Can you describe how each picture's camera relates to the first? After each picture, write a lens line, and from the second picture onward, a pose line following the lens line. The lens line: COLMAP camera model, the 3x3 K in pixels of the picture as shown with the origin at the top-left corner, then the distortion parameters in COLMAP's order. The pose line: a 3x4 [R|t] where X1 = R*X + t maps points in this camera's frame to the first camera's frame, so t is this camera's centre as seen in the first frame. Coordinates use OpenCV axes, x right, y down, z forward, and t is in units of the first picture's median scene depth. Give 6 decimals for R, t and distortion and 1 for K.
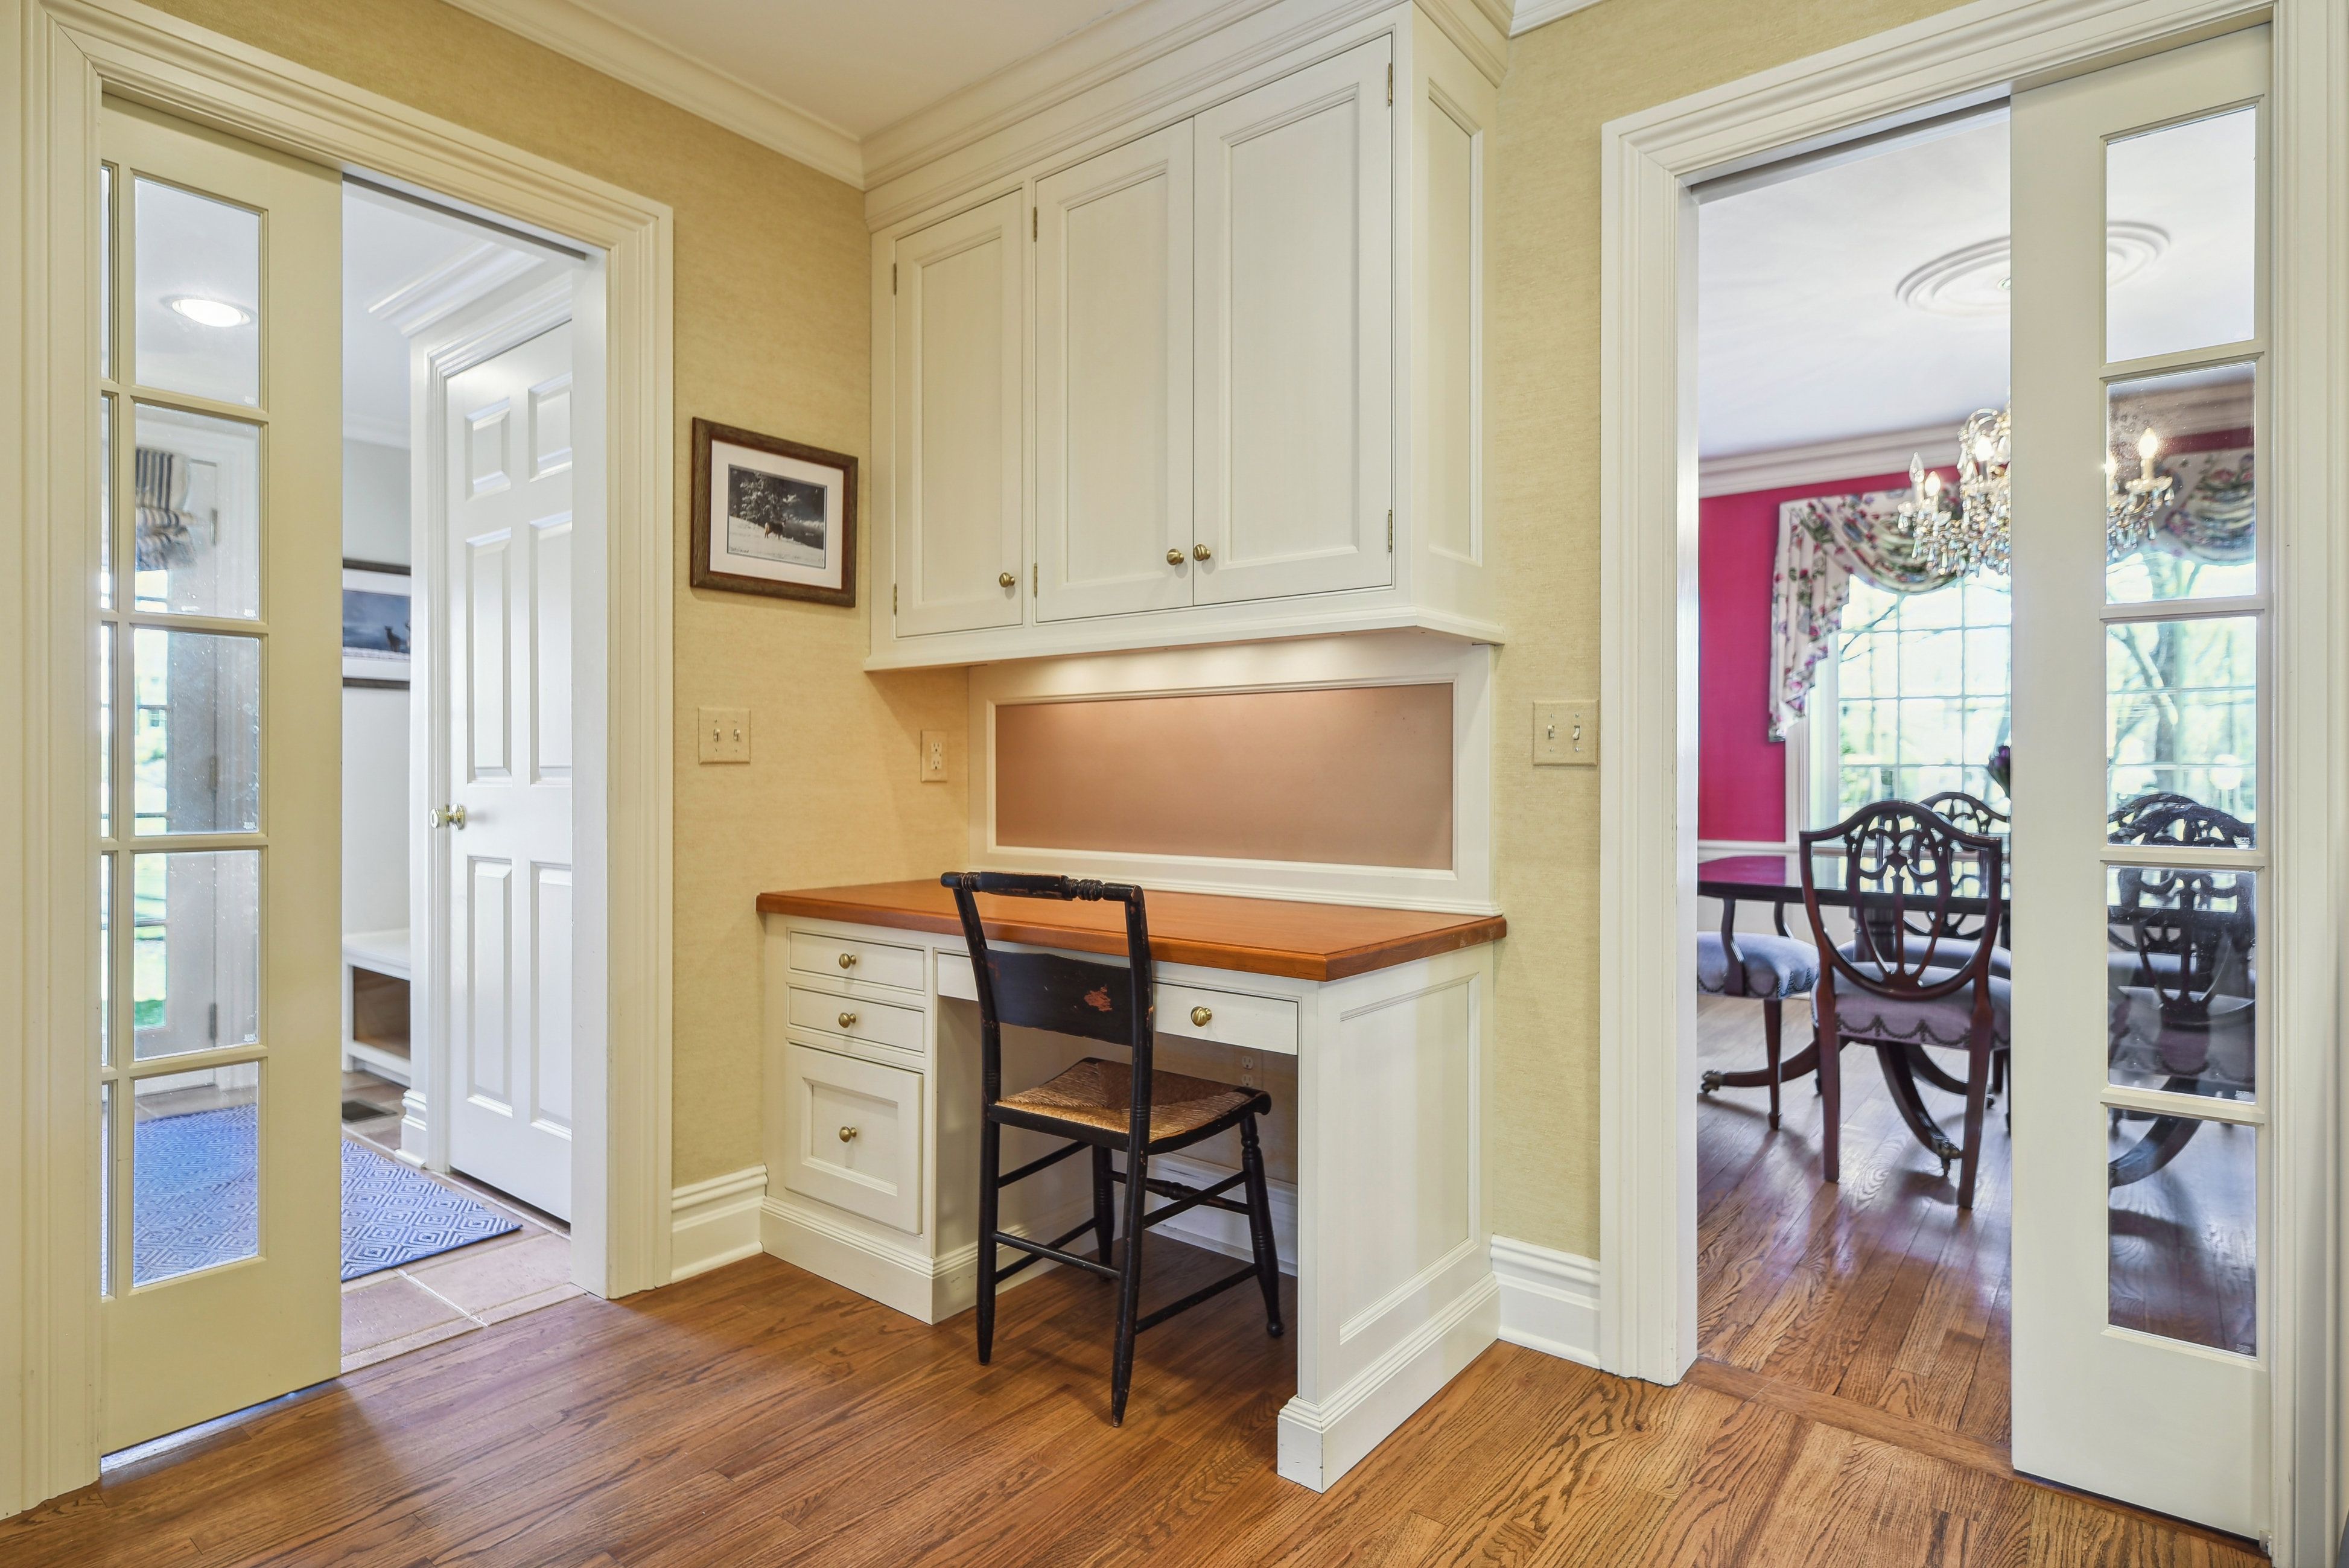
lens RADIAL K [[1217.0, 0, 1171.5], [0, 1217.0, 766.8], [0, 0, 1]] dist [-0.002706, -0.000102]
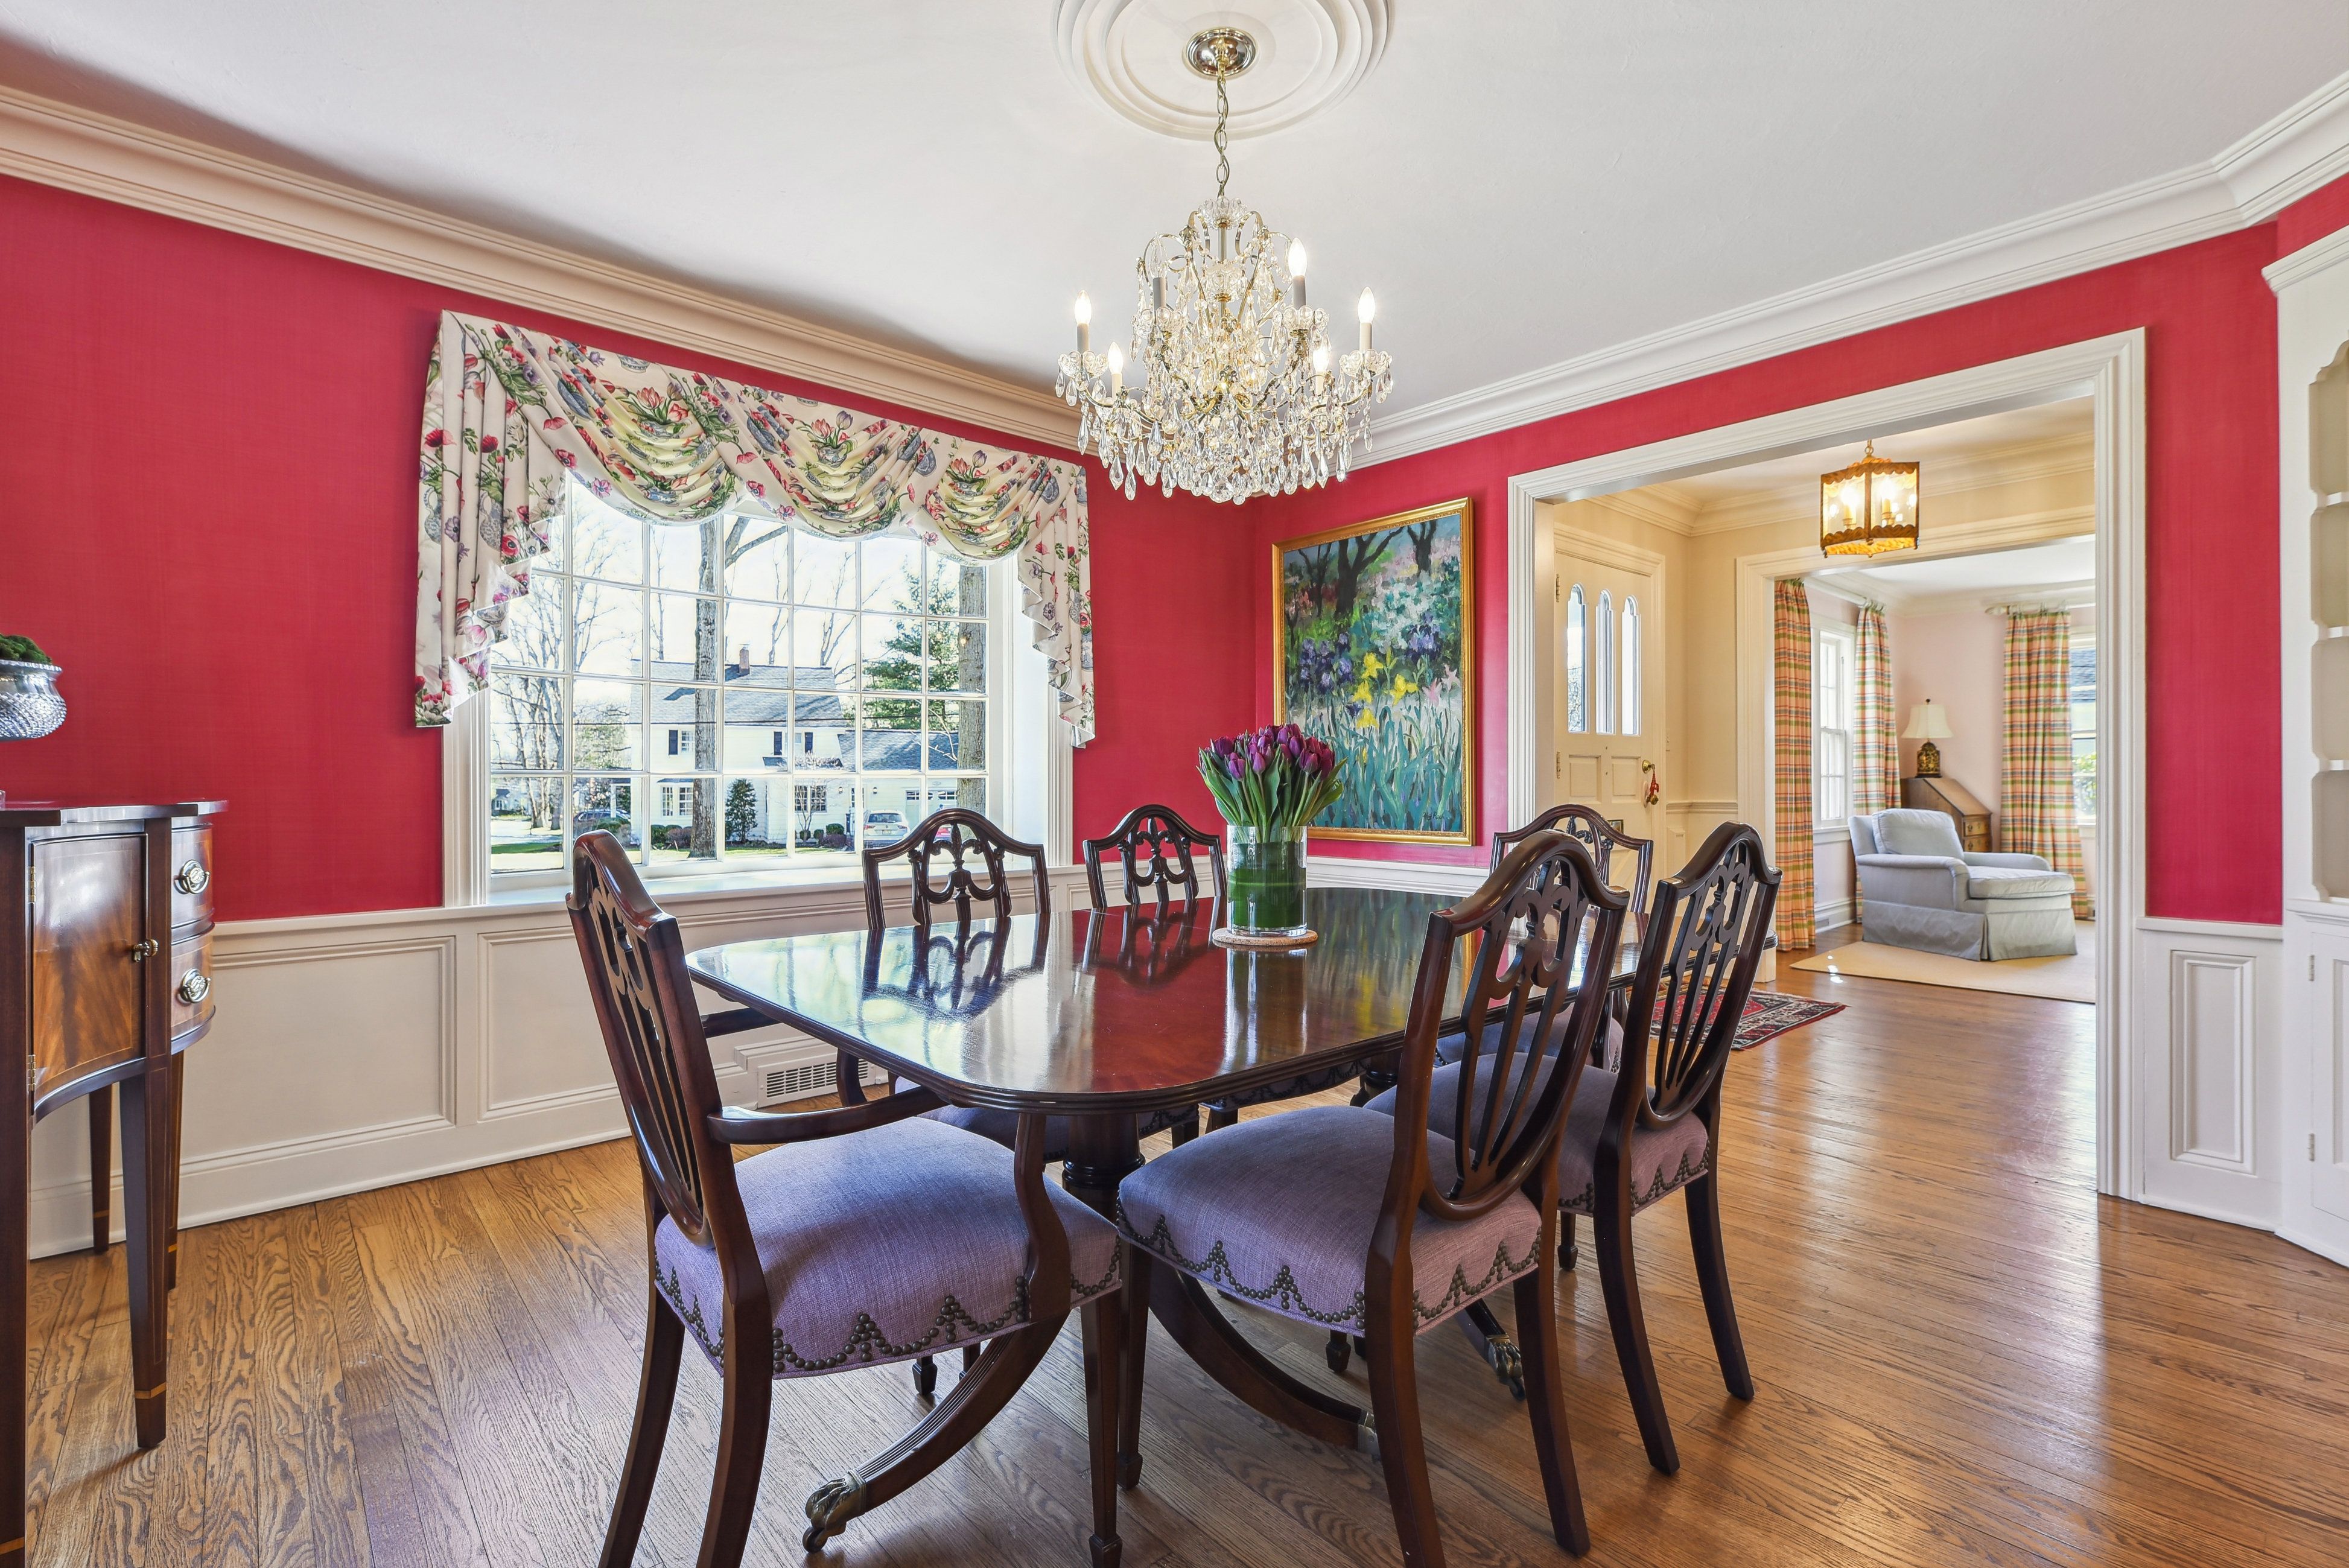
lens RADIAL K [[1051.8, 0, 1174.1], [0, 1051.8, 779.0], [0, 0, 1]] dist [-0.001617, -0.000171]
pose [[0.169677, -0.000942, 0.985499, 0.077032], [-0.000026, 1.000000, 0.000960, 0.002292], [-0.985500, -0.000189, 0.169676, 0.592660]]
